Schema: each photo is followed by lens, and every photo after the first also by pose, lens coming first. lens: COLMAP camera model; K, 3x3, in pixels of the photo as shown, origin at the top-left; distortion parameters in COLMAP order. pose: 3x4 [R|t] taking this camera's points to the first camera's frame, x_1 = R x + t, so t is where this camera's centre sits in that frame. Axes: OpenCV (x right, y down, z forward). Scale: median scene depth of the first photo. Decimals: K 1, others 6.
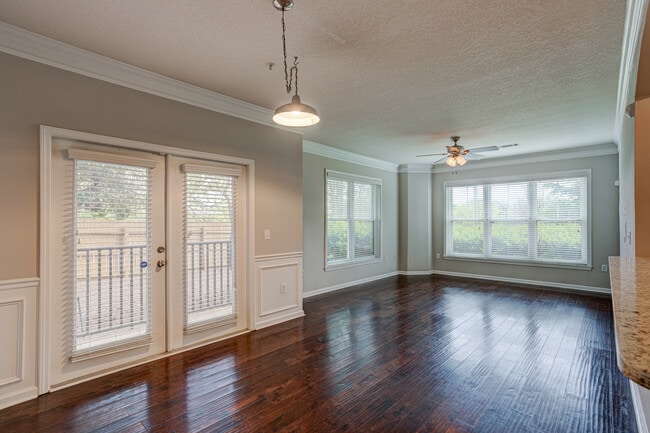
lens RADIAL K [[314.9, 0, 326.8], [0, 314.9, 218.2], [0, 0, 1]] dist [-0.036812, 0.028936]
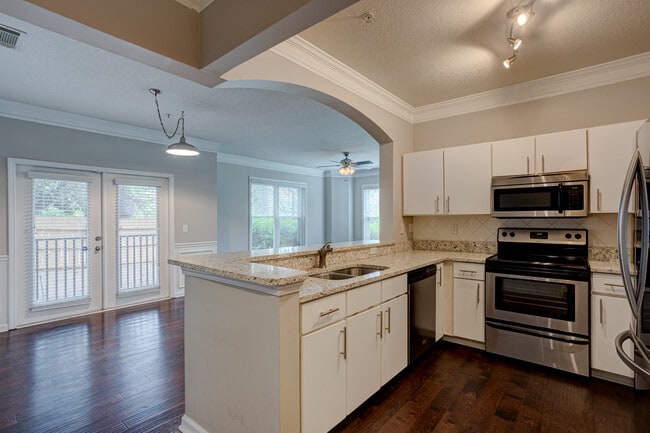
lens RADIAL K [[314.9, 0, 326.8], [0, 314.9, 218.2], [0, 0, 1]] dist [-0.036812, 0.028936]
pose [[0.998716, -0.002901, 0.050580, 0.361354], [0.002365, 0.999940, 0.010661, -0.005322], [-0.050607, -0.010528, 0.998663, -0.392426]]
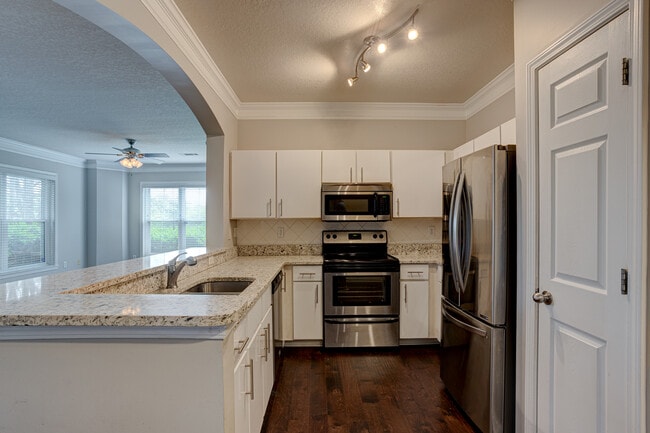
lens RADIAL K [[325.5, 0, 324.7], [0, 325.5, 221.3], [0, 0, 1]] dist [-0.041359, 0.000435]
pose [[0.727444, -0.003475, 0.686158, 0.211209], [-0.002400, 0.999968, 0.007609, -0.003415], [-0.686163, -0.007182, 0.727413, -0.259259]]
